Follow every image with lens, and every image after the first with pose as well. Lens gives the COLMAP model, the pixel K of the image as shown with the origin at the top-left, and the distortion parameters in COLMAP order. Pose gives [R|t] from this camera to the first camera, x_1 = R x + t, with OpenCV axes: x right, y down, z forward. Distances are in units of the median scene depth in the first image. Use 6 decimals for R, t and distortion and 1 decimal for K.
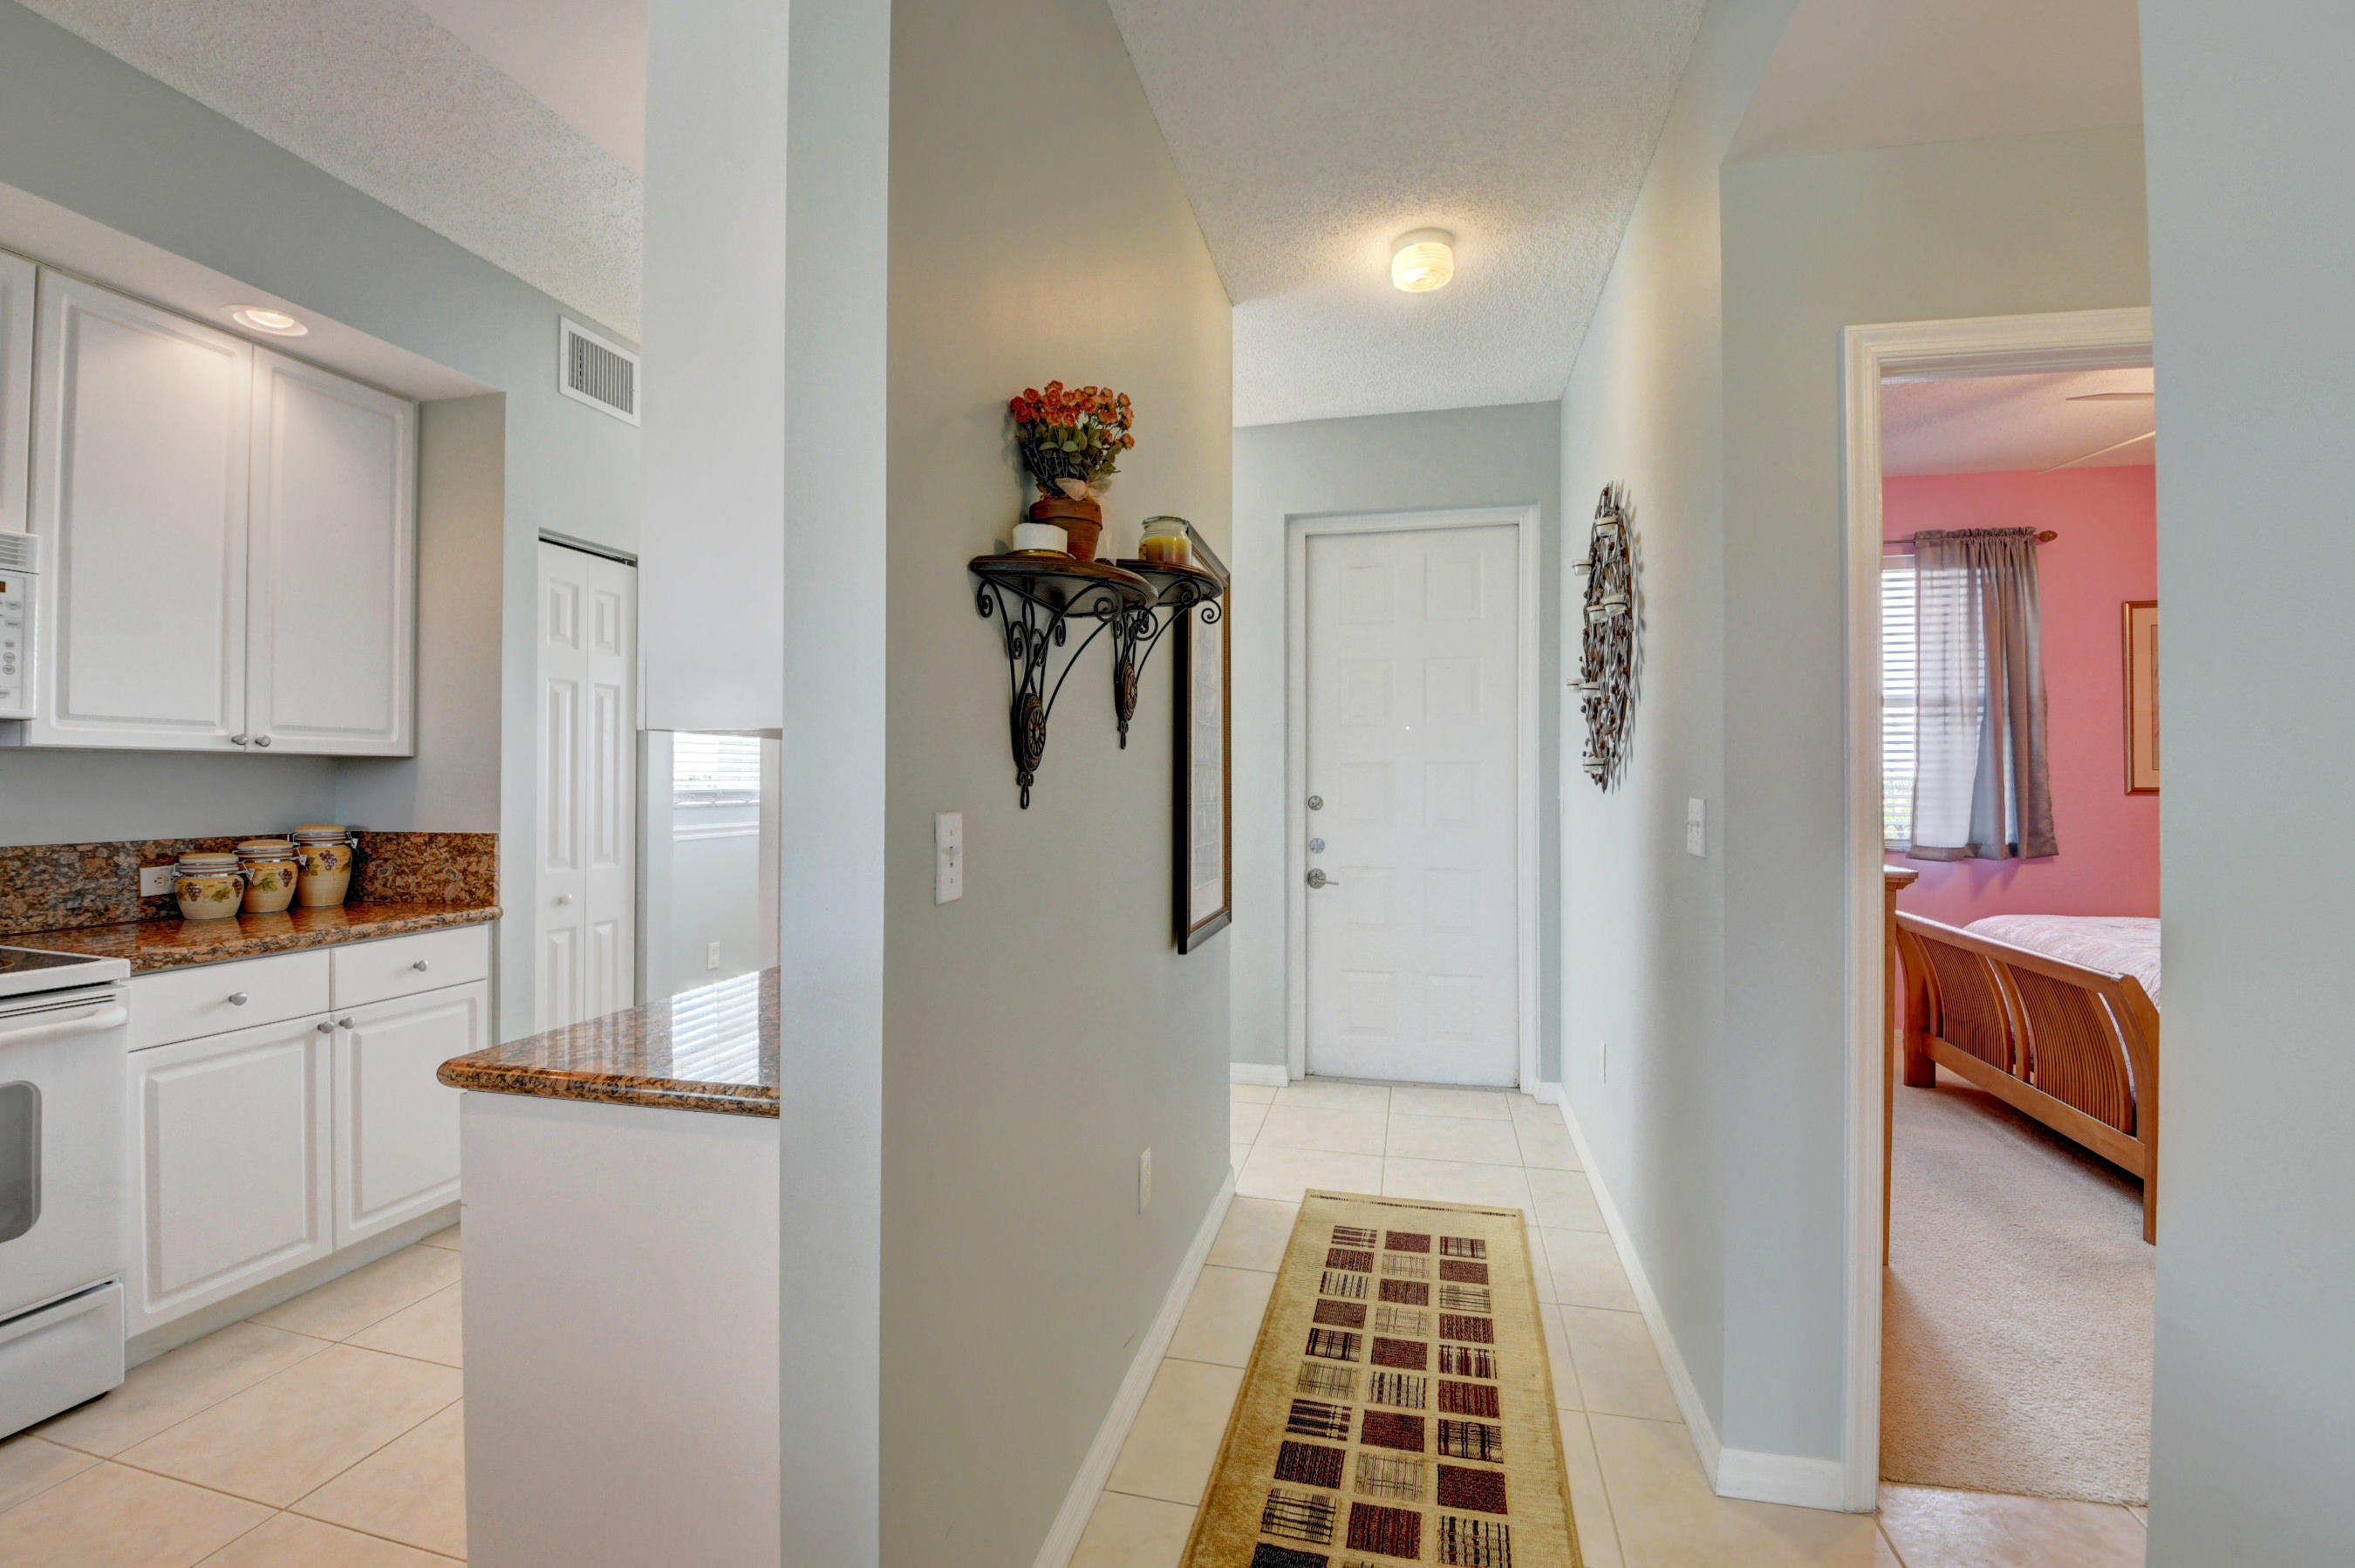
lens RADIAL K [[1057.2, 0, 1166.6], [0, 1057.2, 768.7], [0, 0, 1]] dist [-0.010797, -0.011352]
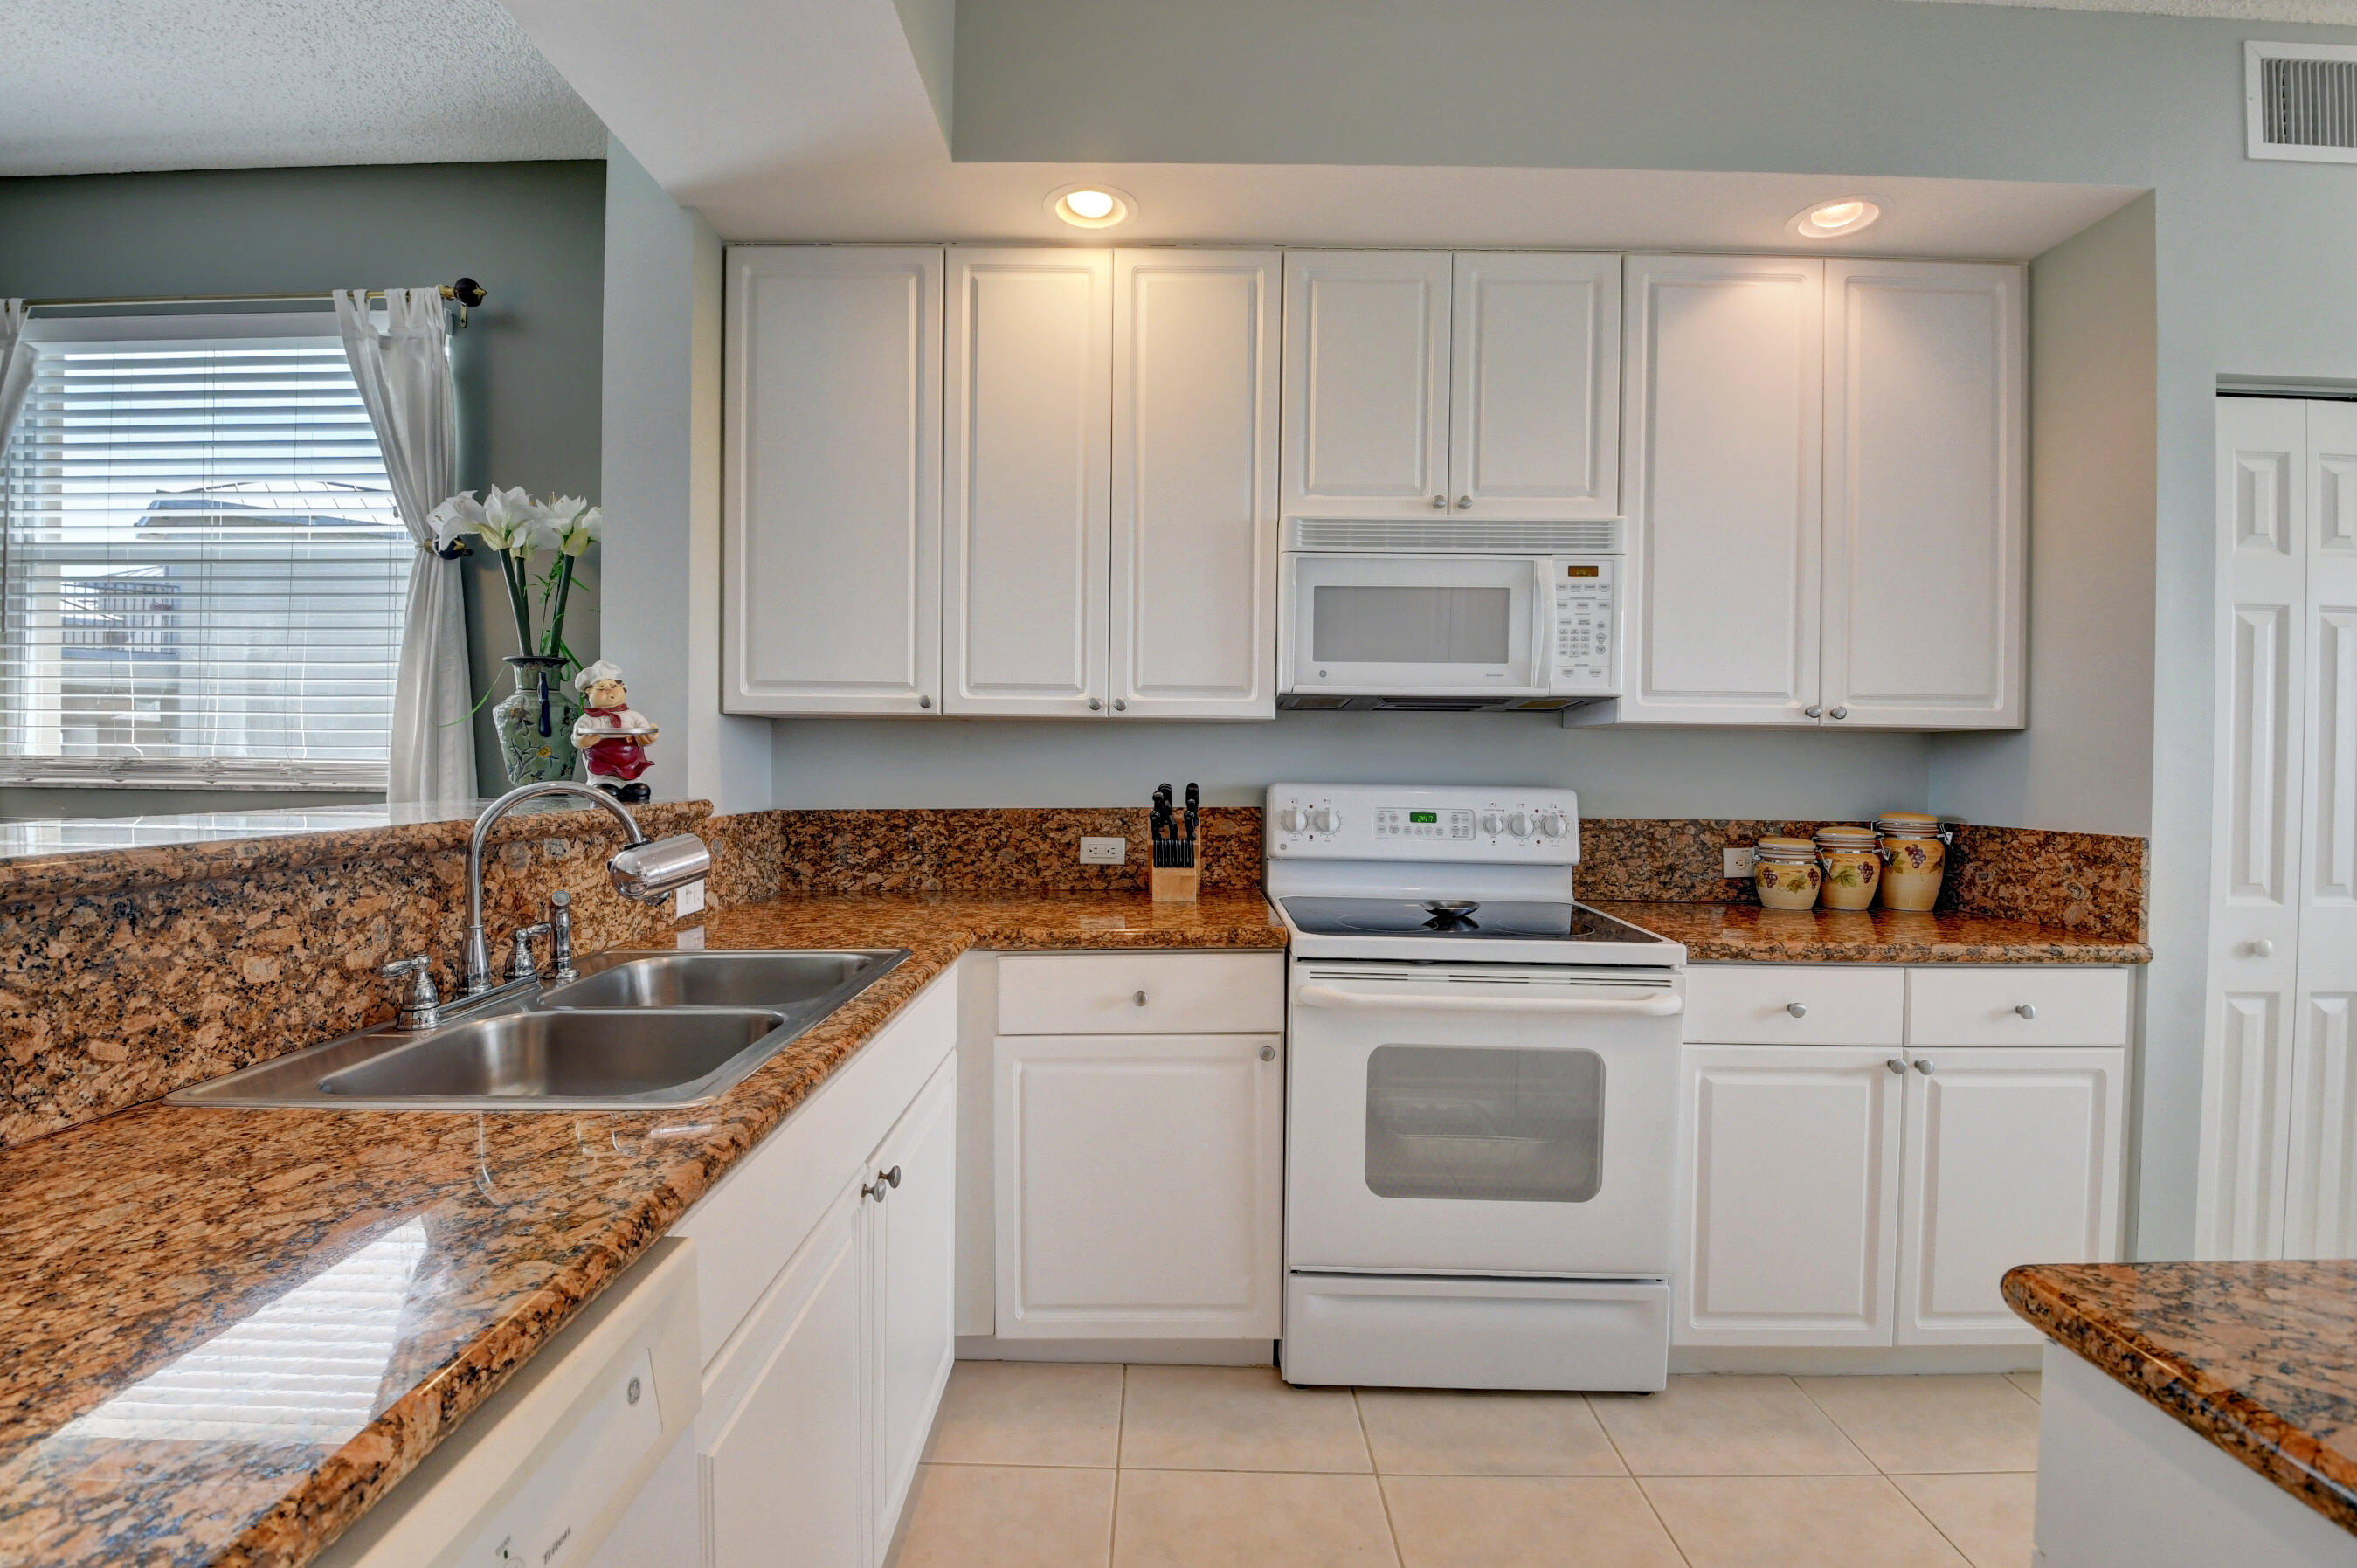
lens RADIAL K [[1058.2, 0, 1167.5], [0, 1058.2, 768.7], [0, 0, 1]] dist [-0.010797, -0.011352]
pose [[0.244055, 0.008659, -0.969723, -0.150176], [-0.004143, 0.999960, 0.007886, 0.014854], [0.969753, 0.002093, 0.244081, 0.237041]]
